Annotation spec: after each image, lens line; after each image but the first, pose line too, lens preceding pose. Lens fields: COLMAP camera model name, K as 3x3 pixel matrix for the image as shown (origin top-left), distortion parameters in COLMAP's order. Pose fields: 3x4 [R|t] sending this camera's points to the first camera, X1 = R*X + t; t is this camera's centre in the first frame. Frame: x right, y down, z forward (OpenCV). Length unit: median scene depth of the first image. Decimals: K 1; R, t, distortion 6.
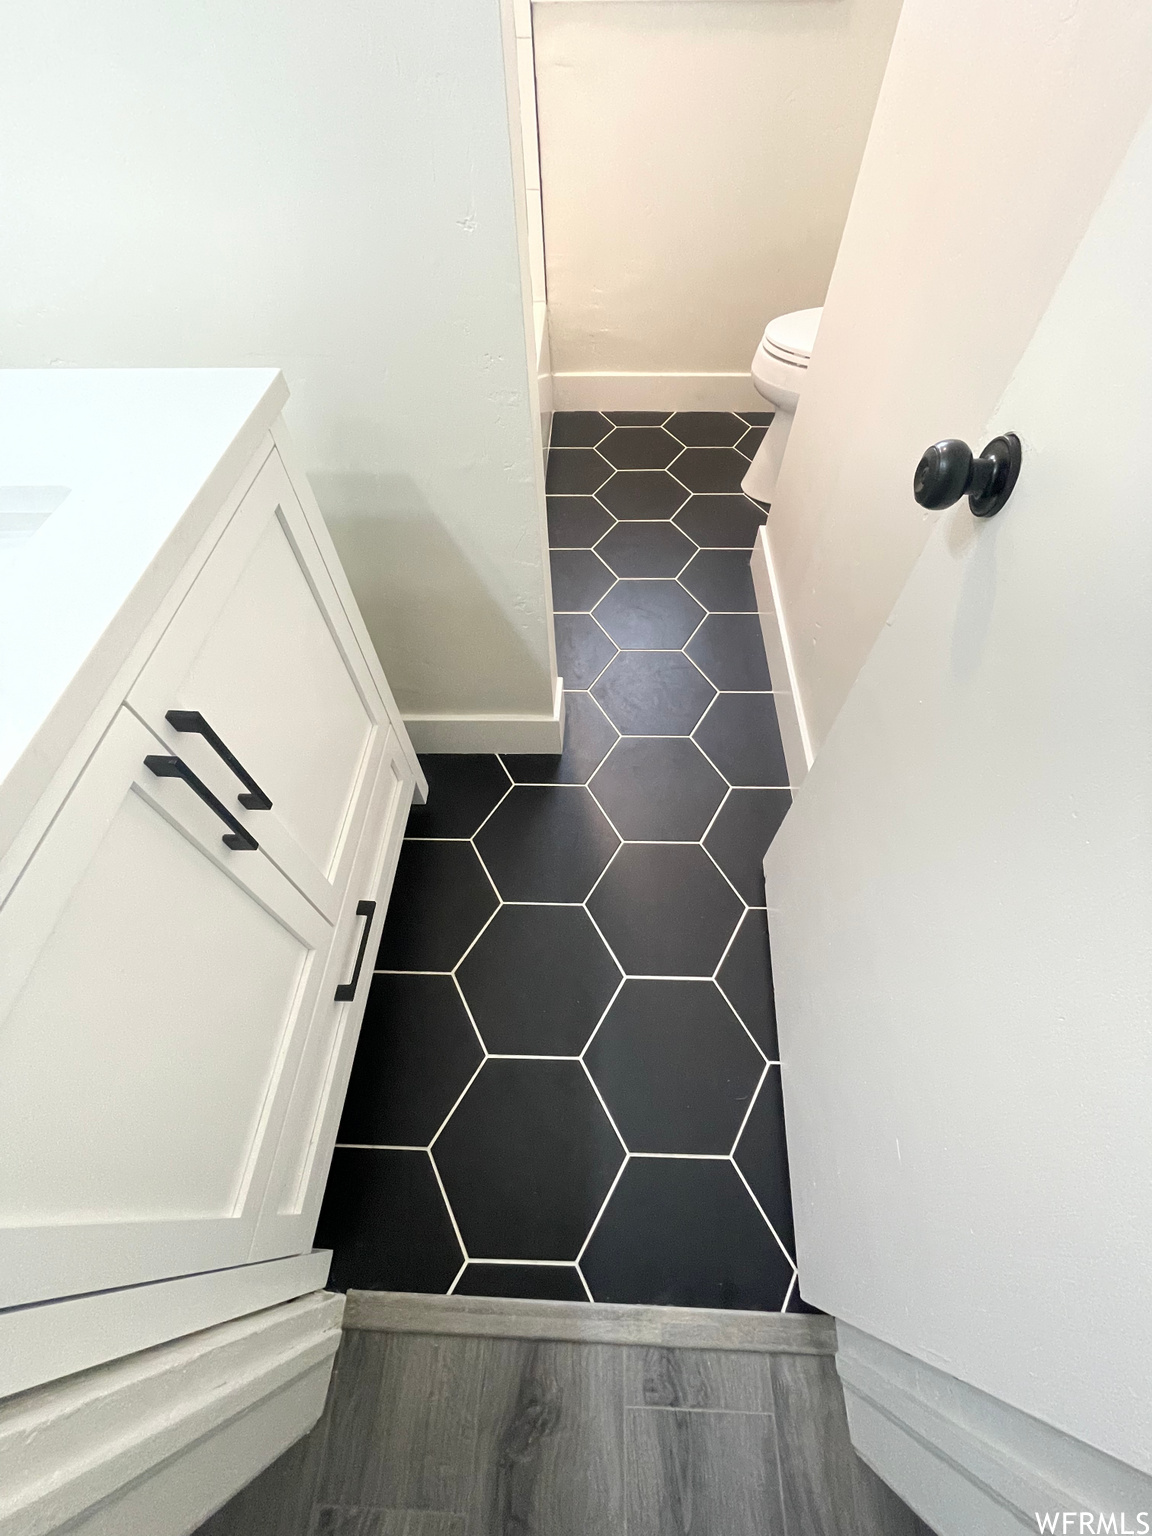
lens RADIAL K [[623.0, 0, 576.6], [0, 623.0, 769.4], [0, 0, 1]] dist [-0.002347, -0.001833]
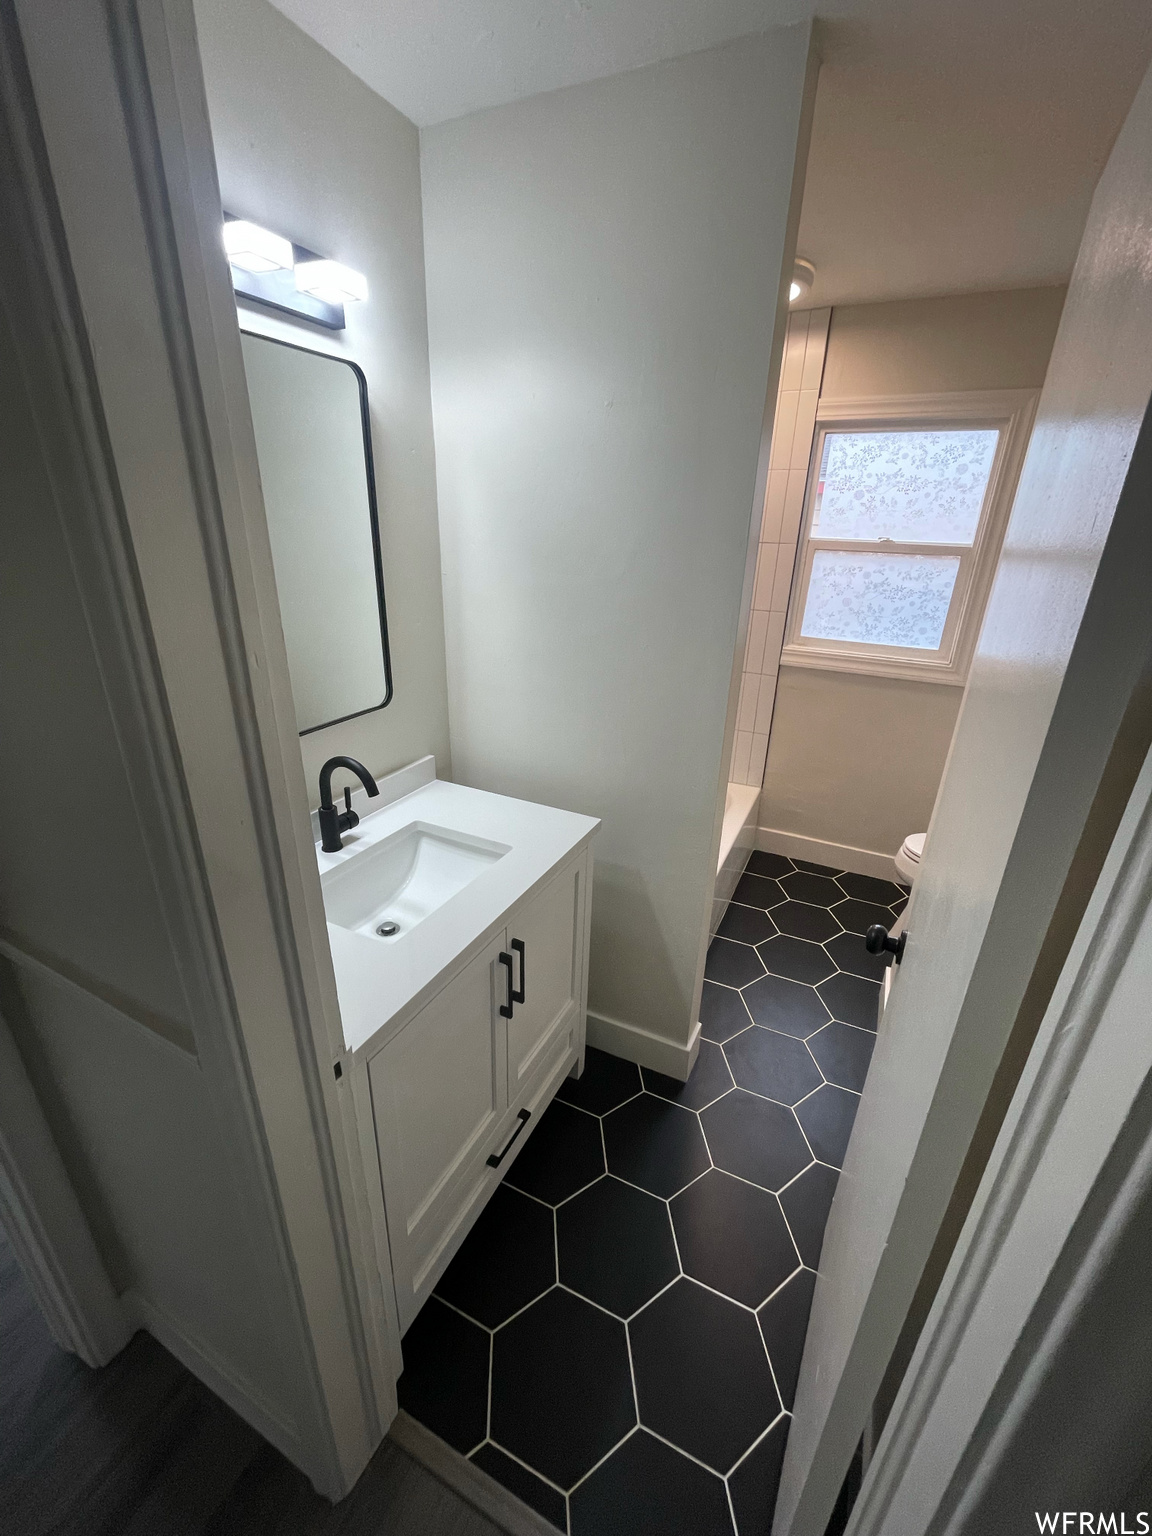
lens RADIAL K [[623.0, 0, 574.2], [0, 623.0, 768.1], [0, 0, 1]] dist [-0.002347, -0.001833]
pose [[0.911257, 0.190459, -0.365152, 0.136611], [-0.362488, 0.791771, -0.491632, 0.217298], [0.195481, 0.580366, 0.790546, -0.553409]]
